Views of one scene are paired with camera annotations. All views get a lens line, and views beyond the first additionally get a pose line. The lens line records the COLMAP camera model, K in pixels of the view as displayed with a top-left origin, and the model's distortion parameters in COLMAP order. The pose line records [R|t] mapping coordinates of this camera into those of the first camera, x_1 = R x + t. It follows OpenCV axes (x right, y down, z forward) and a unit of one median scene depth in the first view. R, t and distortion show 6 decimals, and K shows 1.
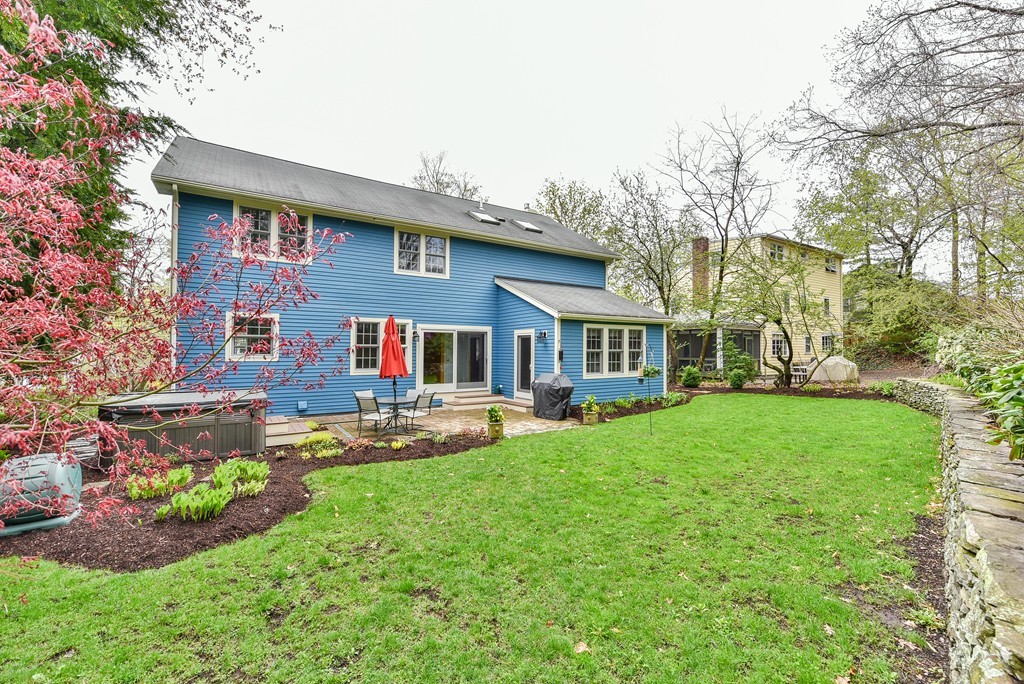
lens RADIAL K [[405.4, 0, 510.9], [0, 405.4, 345.1], [0, 0, 1]] dist [-0.000361, 0.000145]
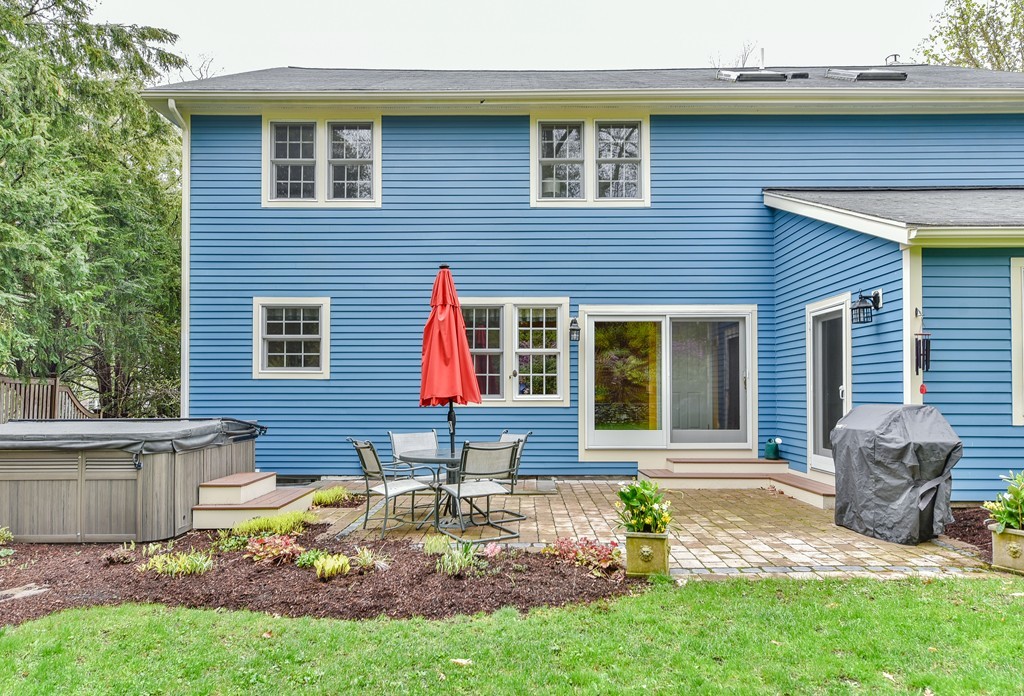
lens RADIAL K [[619.9, 0, 514.0], [0, 619.9, 384.4], [0, 0, 1]] dist [0.006333, -0.000454]
pose [[0.840517, -0.013106, -0.541627, 0.108395], [0.014219, 0.999897, -0.002129, 0.044727], [0.541599, -0.005912, 0.840616, 0.341425]]
